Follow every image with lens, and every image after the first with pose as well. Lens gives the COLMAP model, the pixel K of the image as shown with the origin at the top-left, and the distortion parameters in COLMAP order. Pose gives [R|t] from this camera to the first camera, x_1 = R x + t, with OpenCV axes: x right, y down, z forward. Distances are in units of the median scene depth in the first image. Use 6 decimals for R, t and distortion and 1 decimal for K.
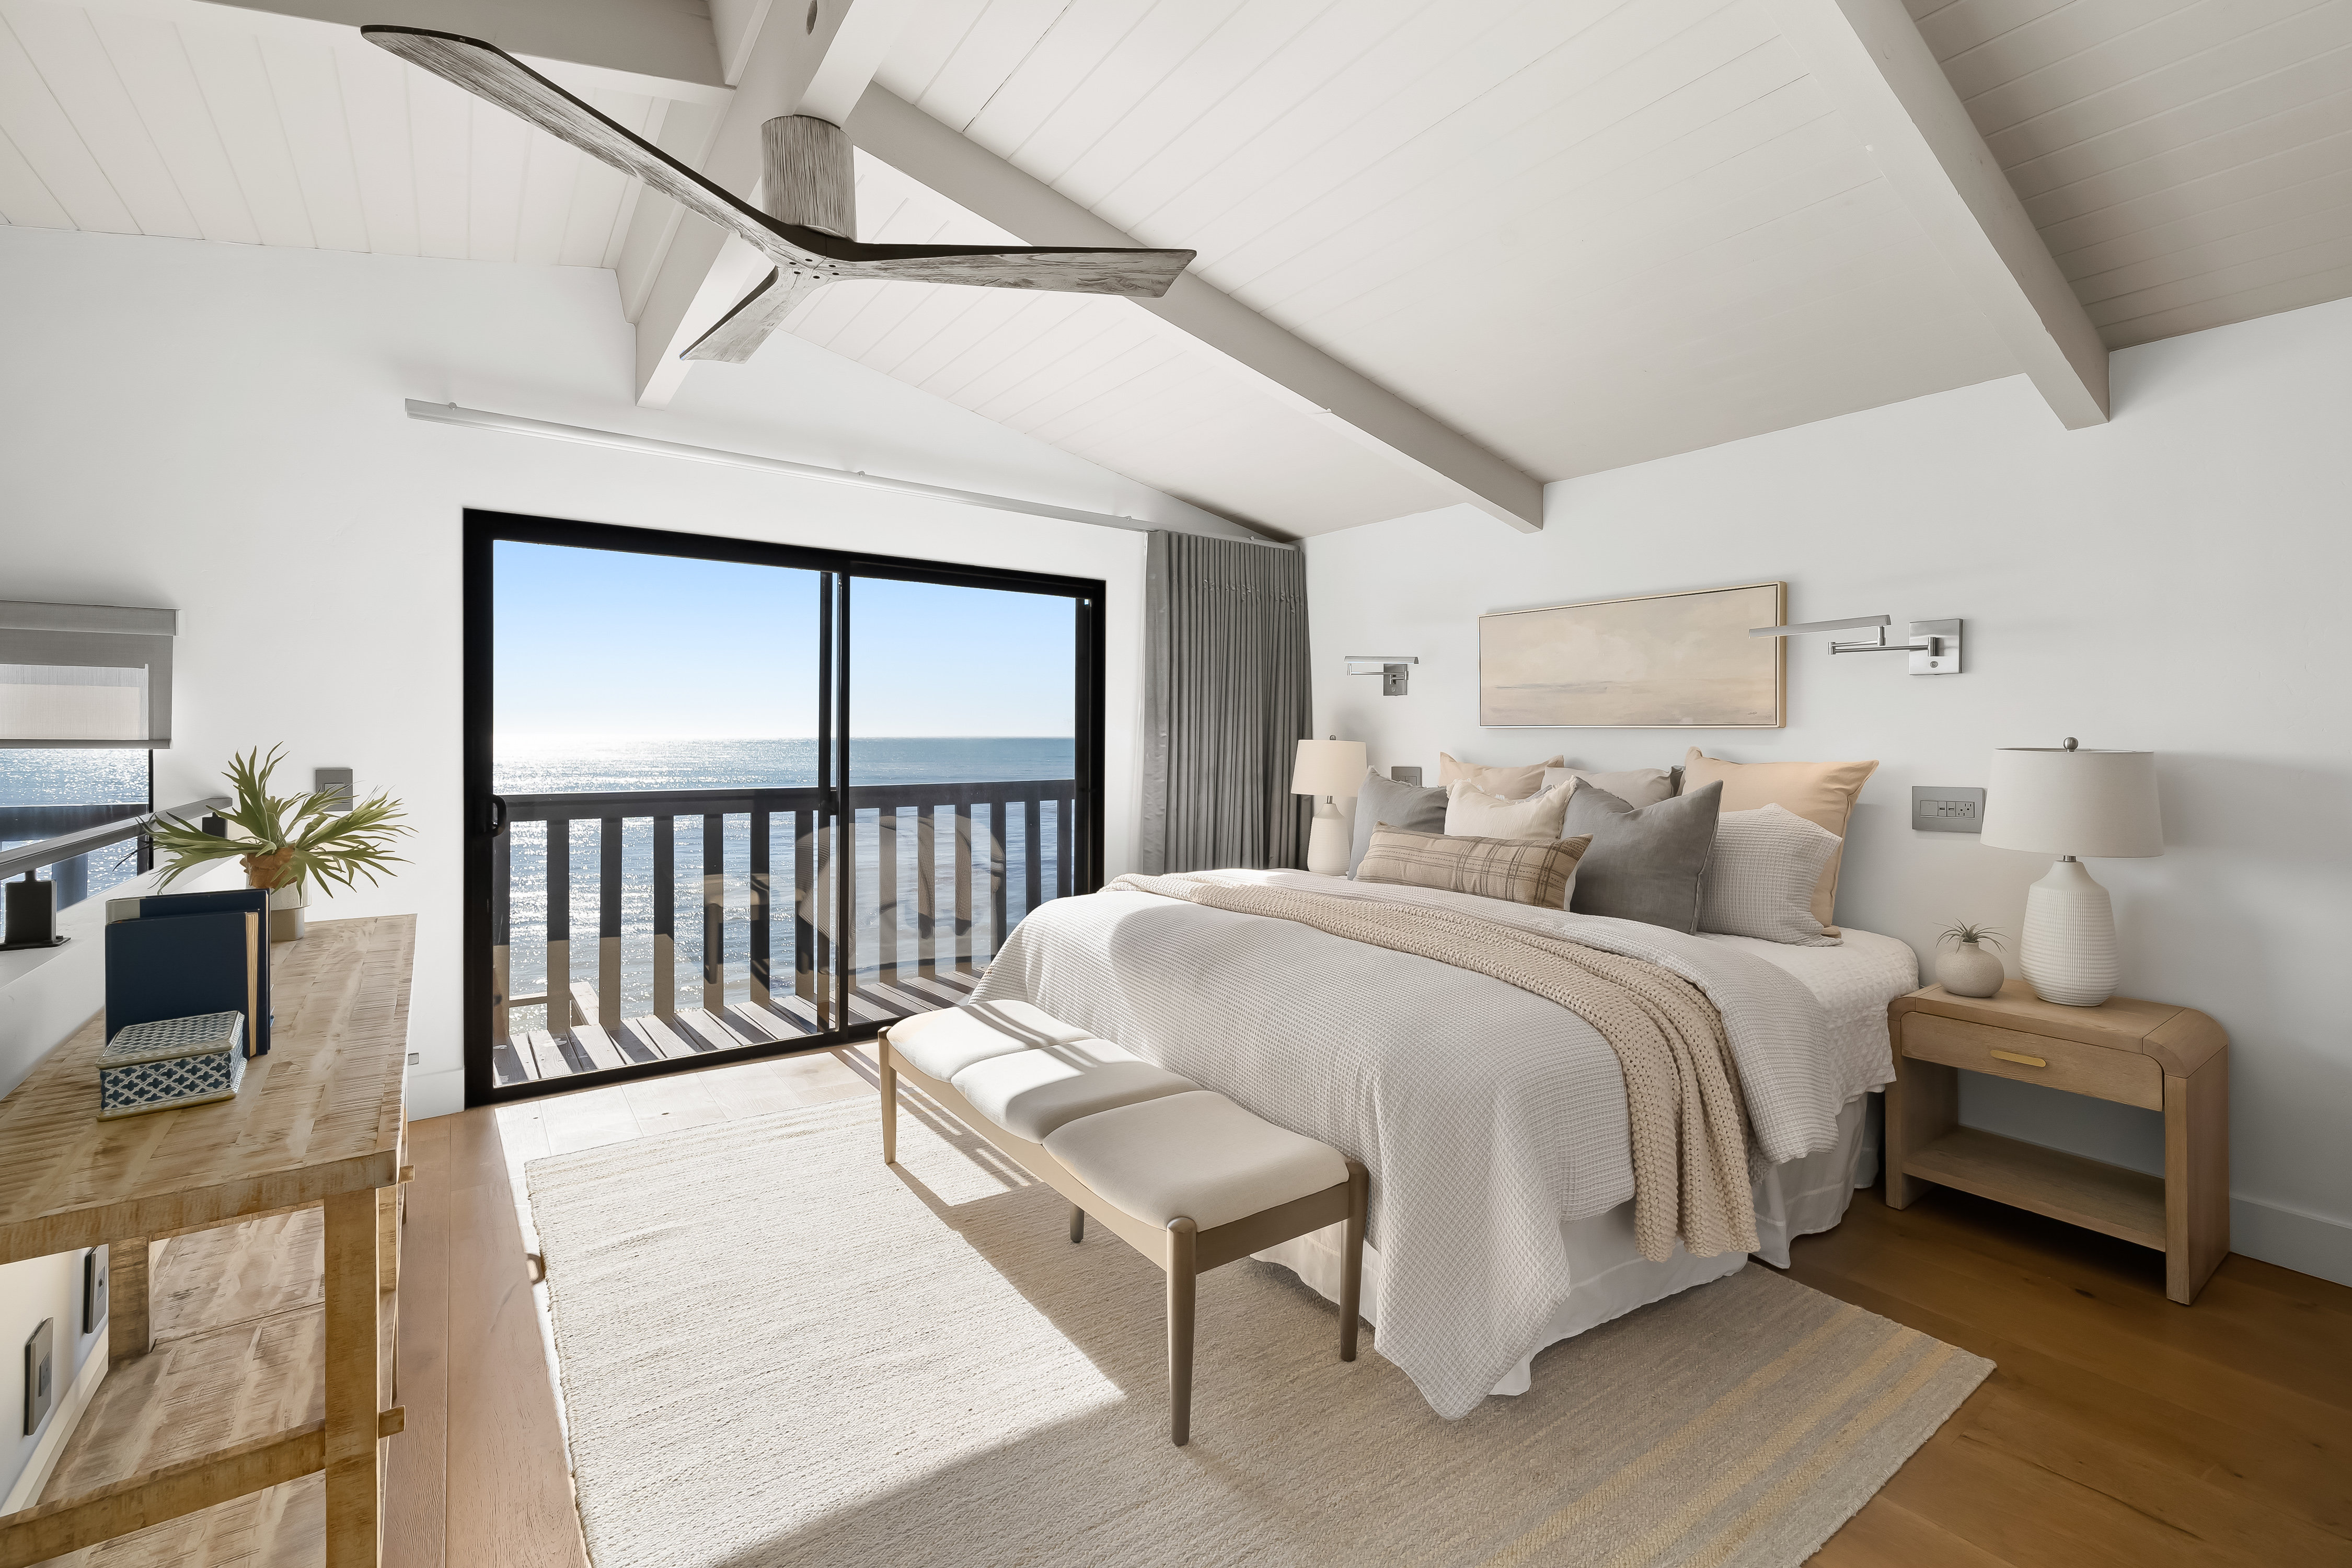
lens RADIAL K [[1032.8, 0, 1176.0], [0, 1032.8, 784.0], [0, 0, 1]] dist [0.021028, 0.000165]
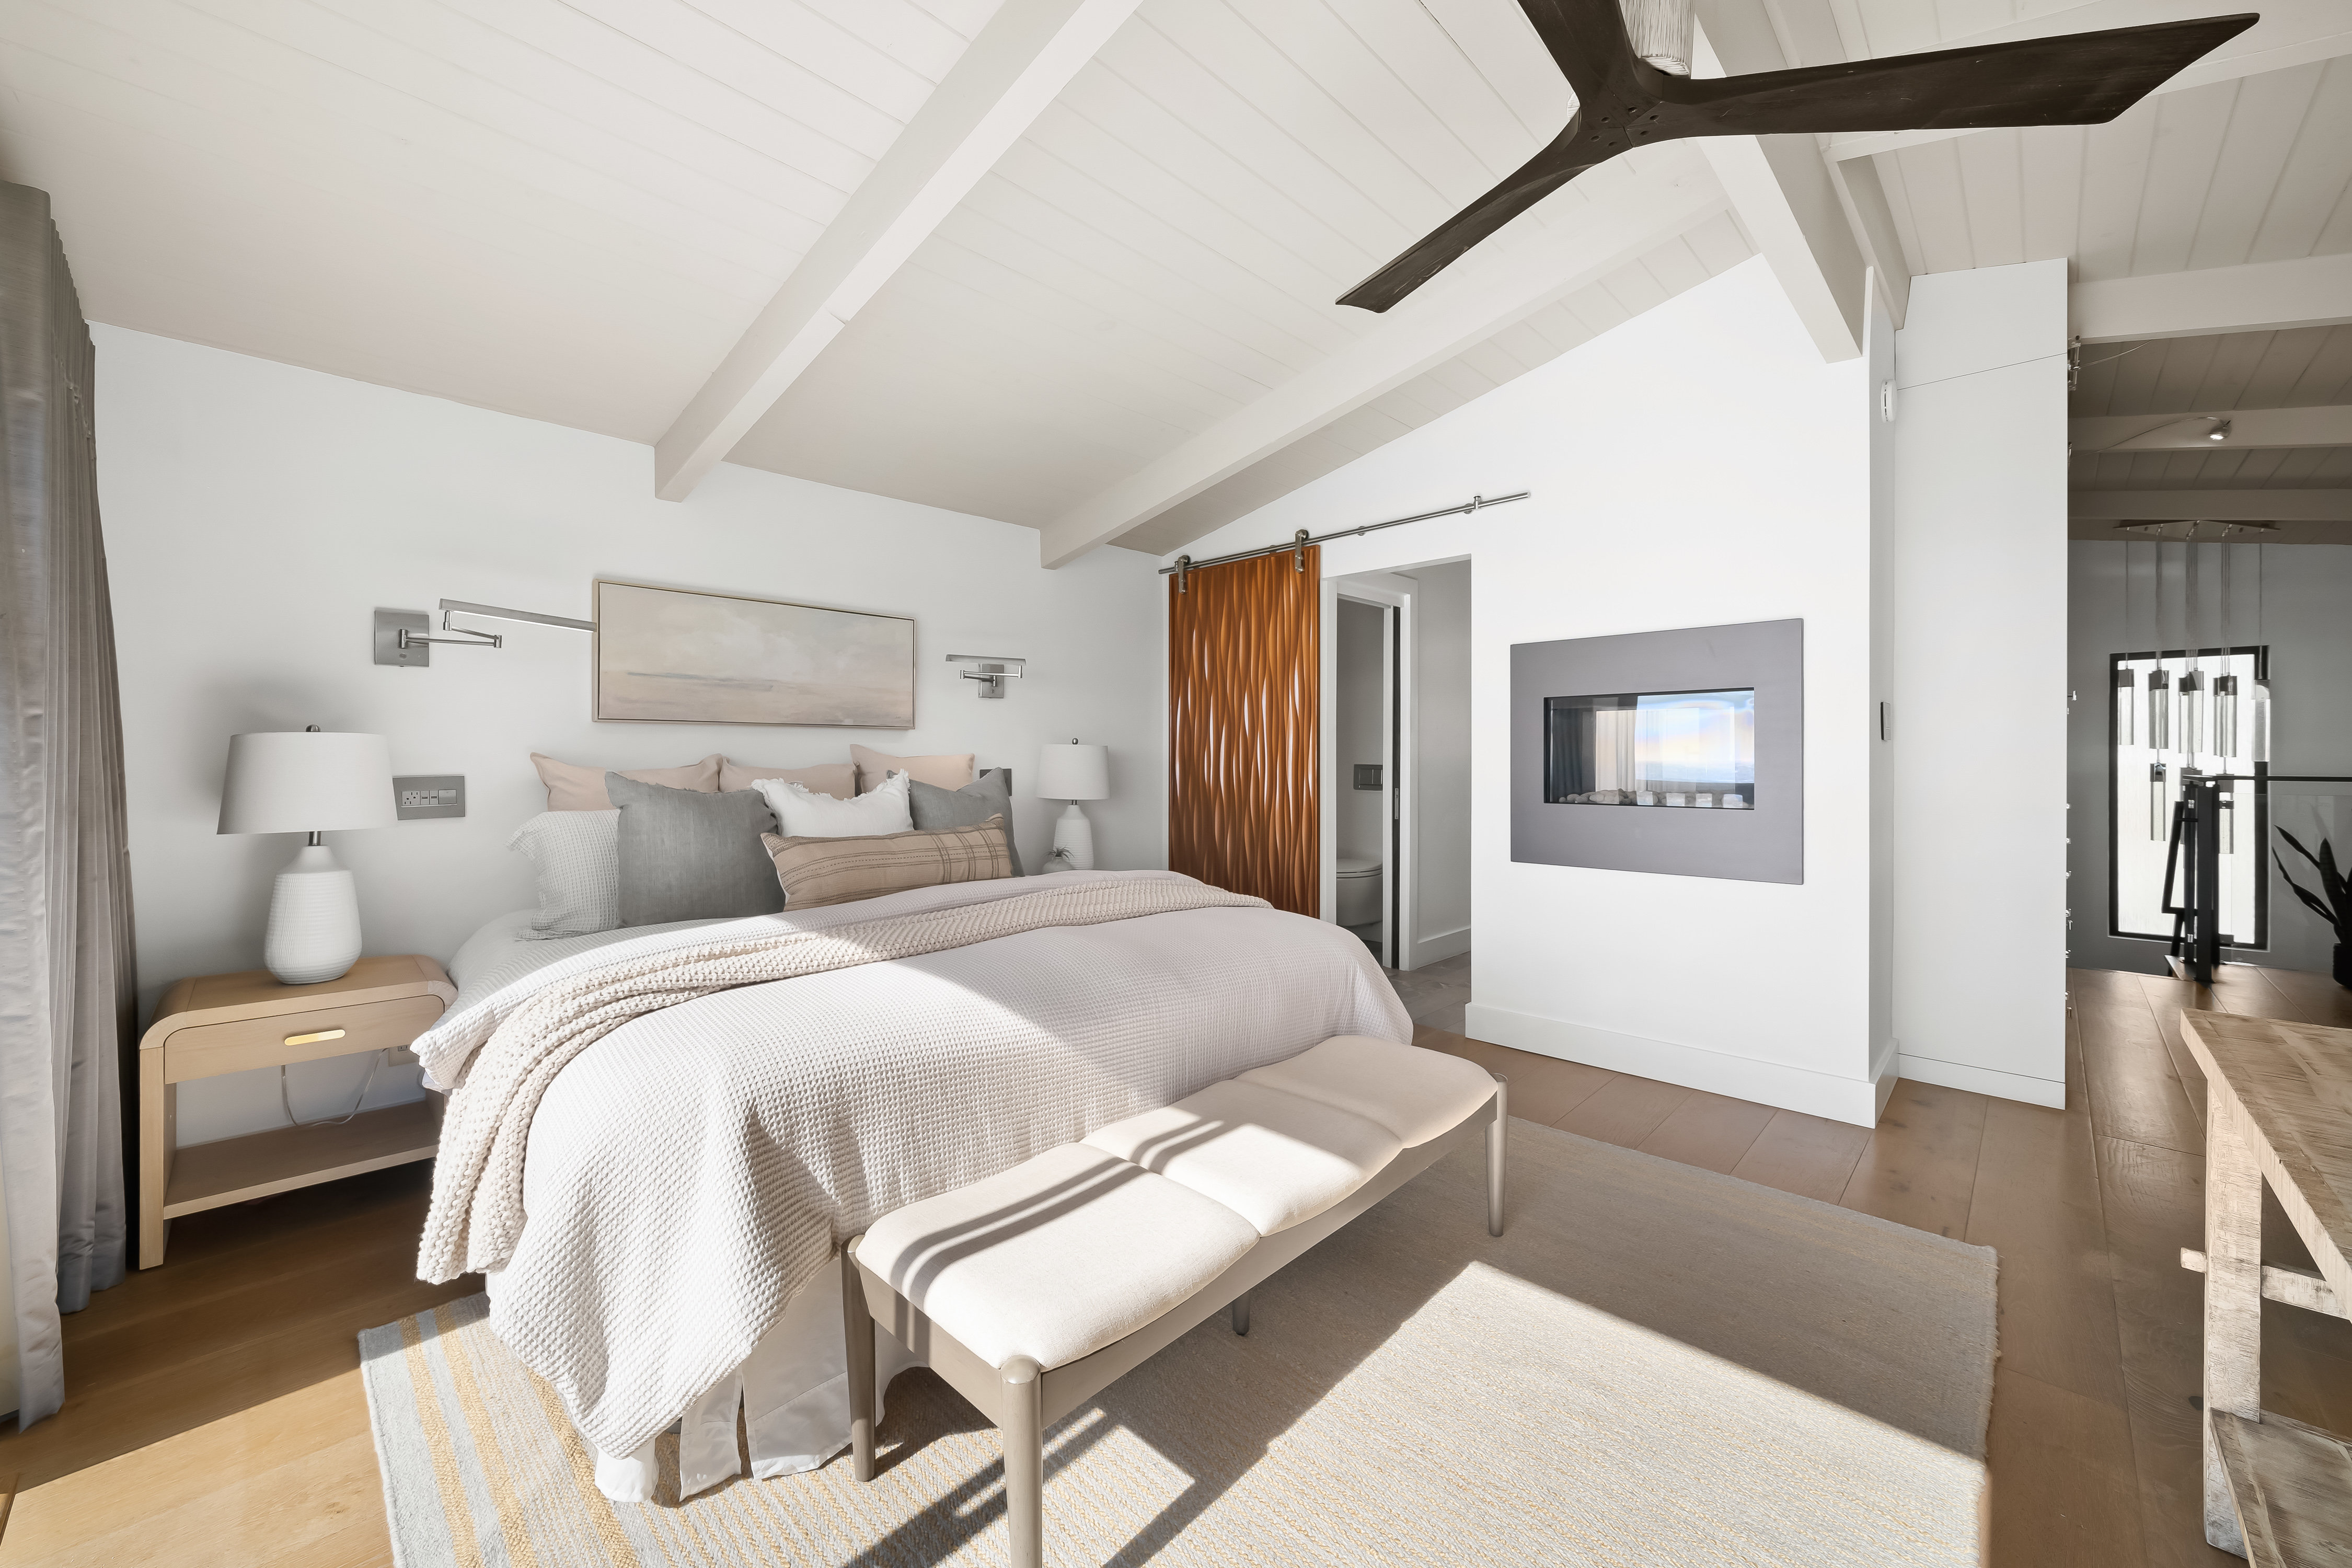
lens RADIAL K [[864.6, 0, 1162.7], [0, 864.6, 753.6], [0, 0, 1]] dist [0.002277, 0.000312]
pose [[-0.162813, -0.010528, 0.986601, -0.721479], [0.035855, 0.999219, 0.016580, -0.037384], [-0.986005, 0.038074, -0.162308, 1.089051]]
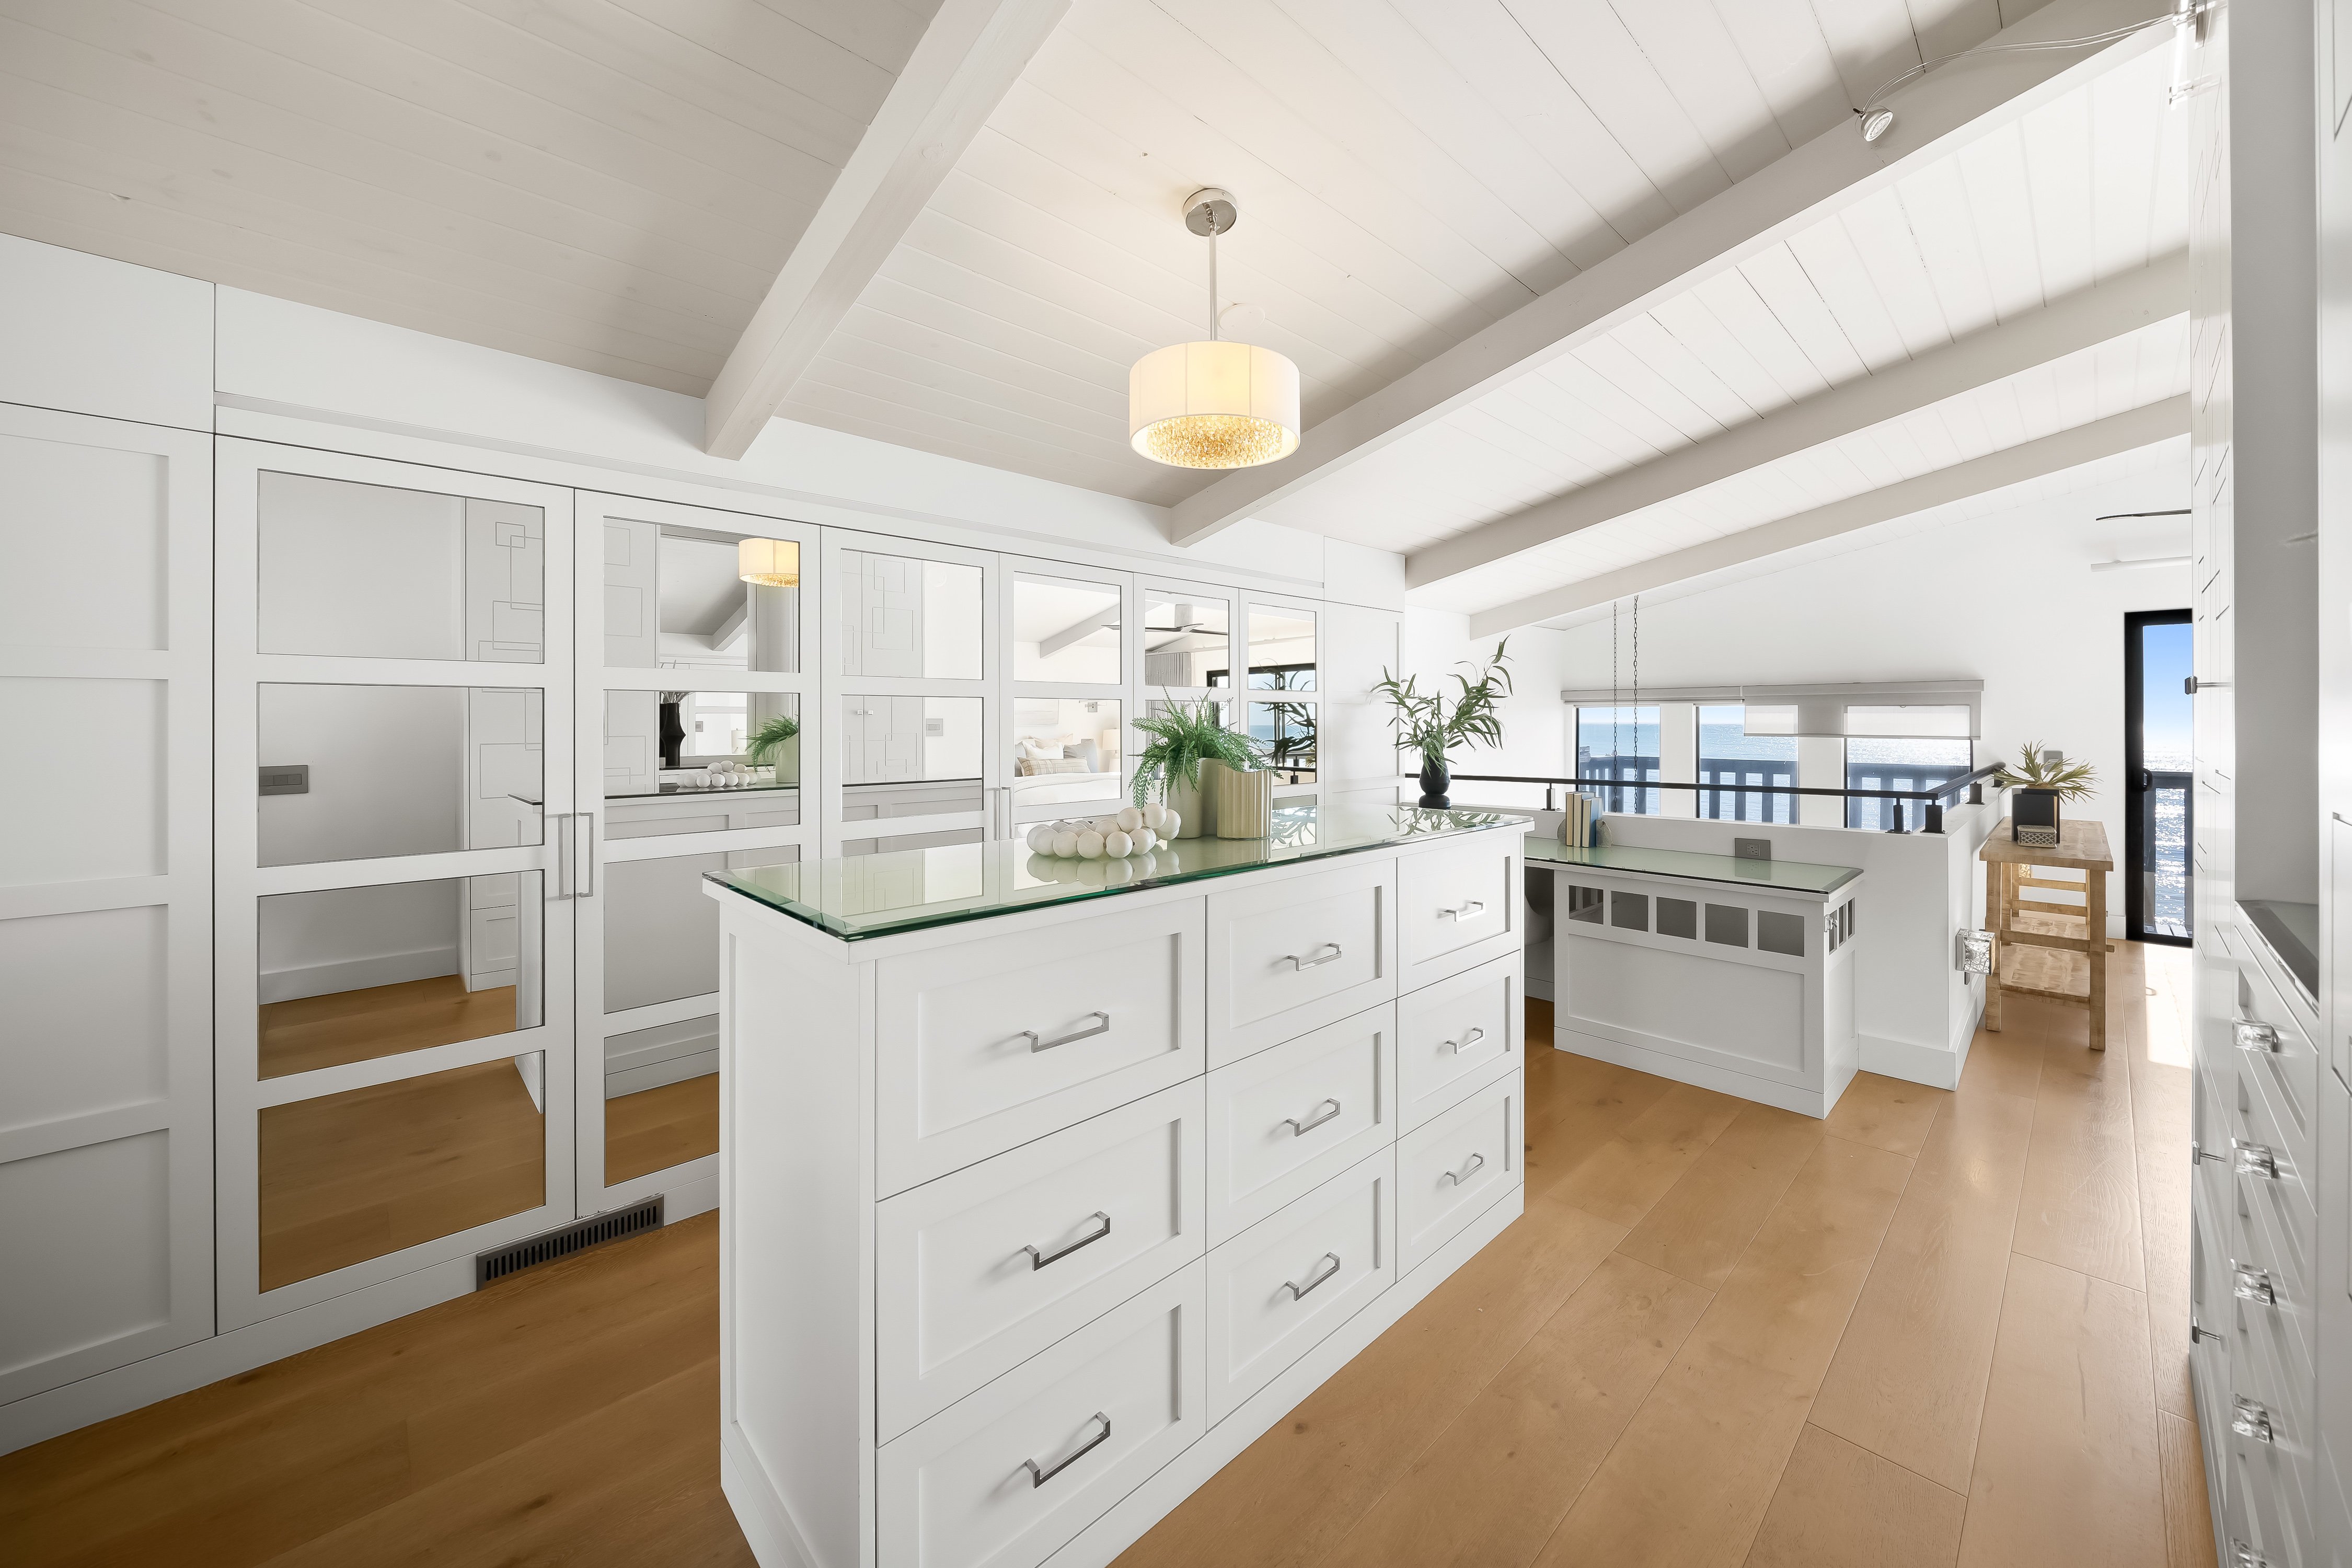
lens RADIAL K [[854.3, 0, 1173.7], [0, 854.3, 699.0], [0, 0, 1]] dist [-0.000323, -0.016031]
pose [[0.127193, -0.040538, -0.991049, 0.527978], [-0.038186, 0.998224, -0.045732, 0.021790], [0.991143, 0.043661, 0.125419, -0.806191]]
